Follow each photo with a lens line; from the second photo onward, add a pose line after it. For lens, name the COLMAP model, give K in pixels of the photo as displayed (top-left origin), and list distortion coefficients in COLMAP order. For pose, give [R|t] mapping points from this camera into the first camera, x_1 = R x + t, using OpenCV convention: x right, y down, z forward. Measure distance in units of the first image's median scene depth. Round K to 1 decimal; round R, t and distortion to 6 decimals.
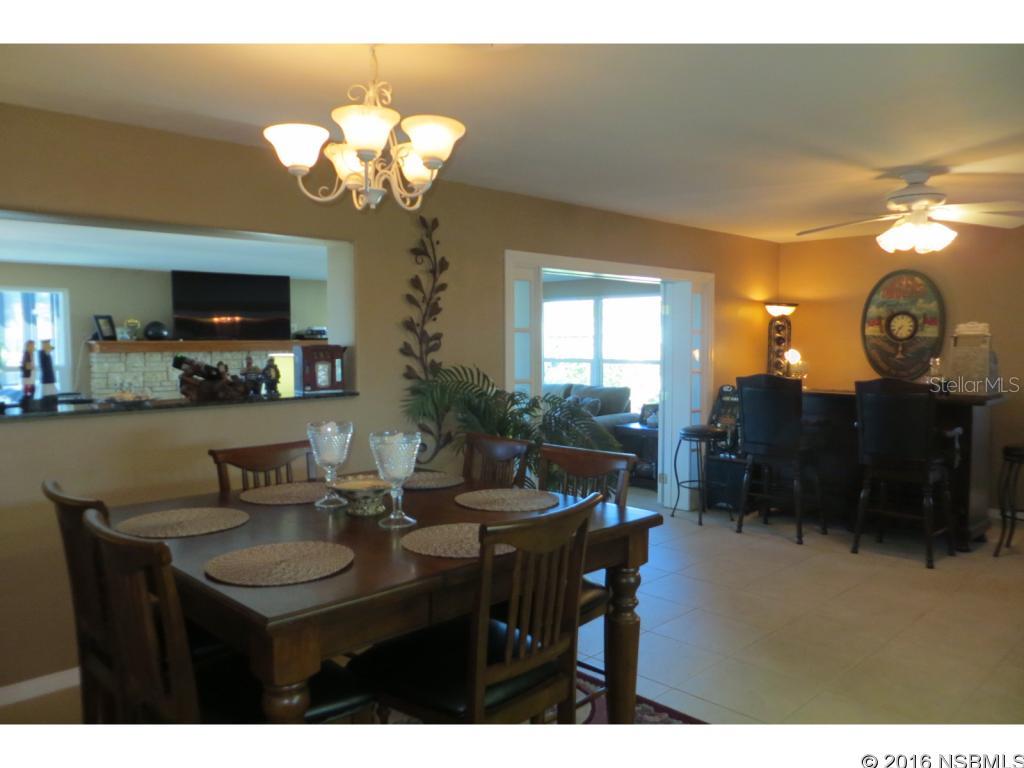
lens RADIAL K [[760.1, 0, 512.0], [0, 760.1, 384.0], [0, 0, 1]] dist [-0.024917, 0.005810]
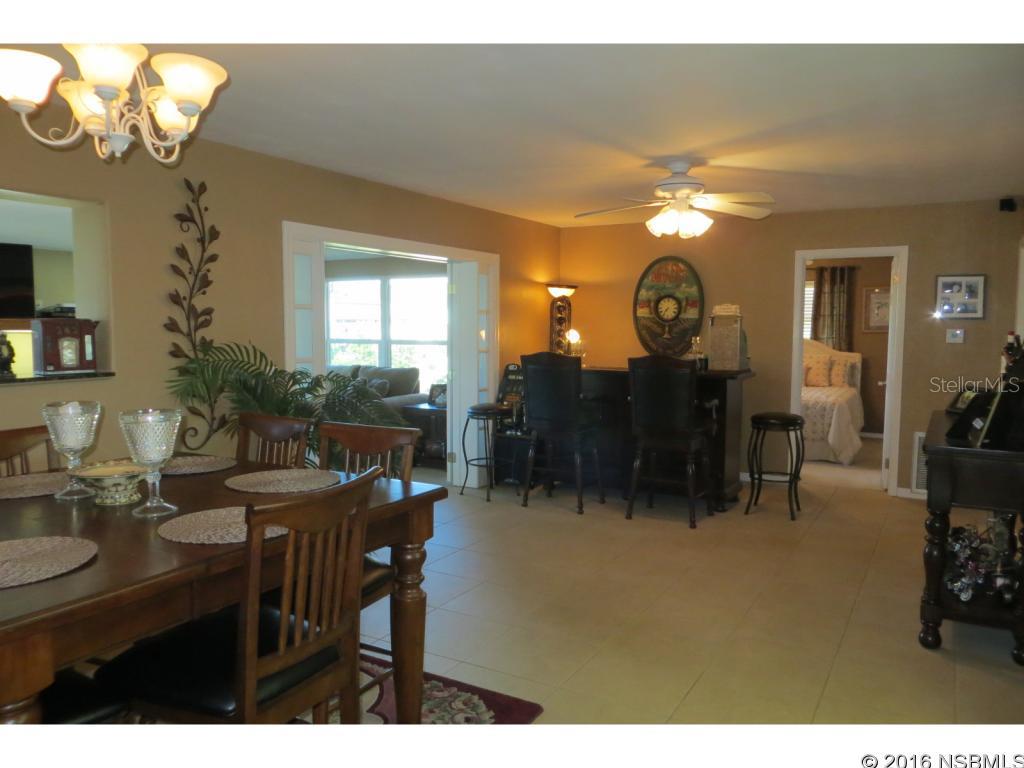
lens RADIAL K [[759.2, 0, 512.0], [0, 759.2, 384.0], [0, 0, 1]] dist [-0.027065, 0.007266]
pose [[0.962909, -0.015784, 0.269363, 0.008820], [0.010388, 0.999716, 0.021445, 0.009382], [-0.269625, -0.017852, 0.962800, 0.016141]]
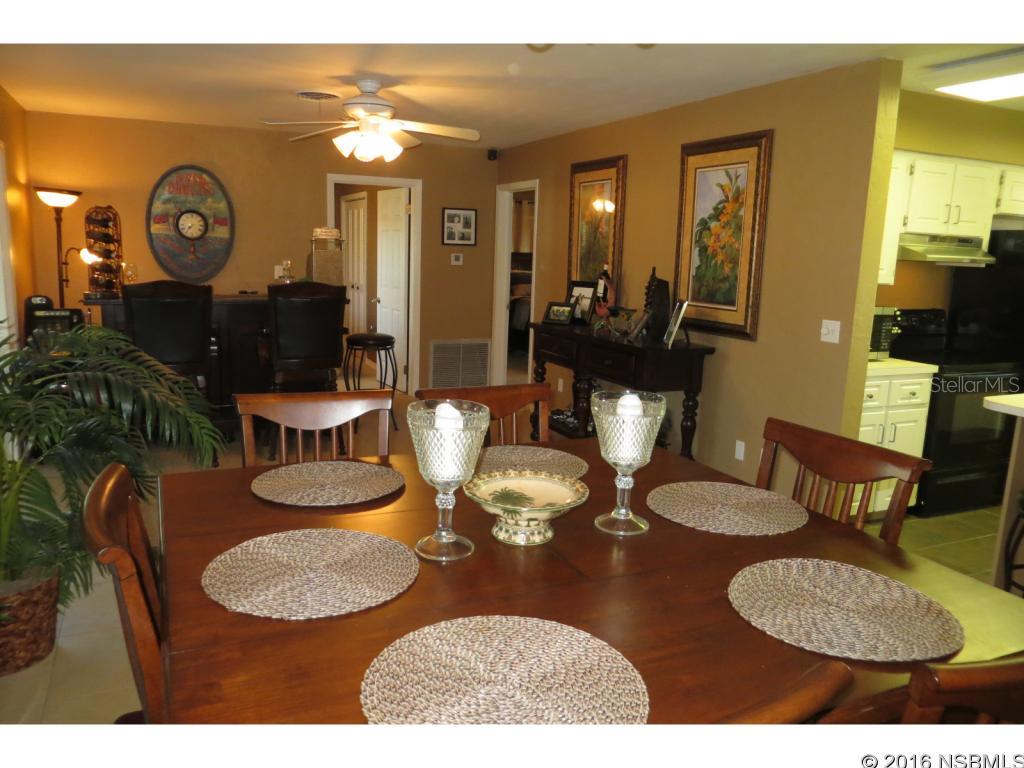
lens RADIAL K [[759.2, 0, 512.0], [0, 759.2, 384.0], [0, 0, 1]] dist [-0.027065, 0.007266]
pose [[0.332729, -0.154320, 0.930310, -0.403037], [0.022898, 0.987551, 0.155625, -0.025893], [-0.942745, -0.030479, 0.332120, 0.435007]]
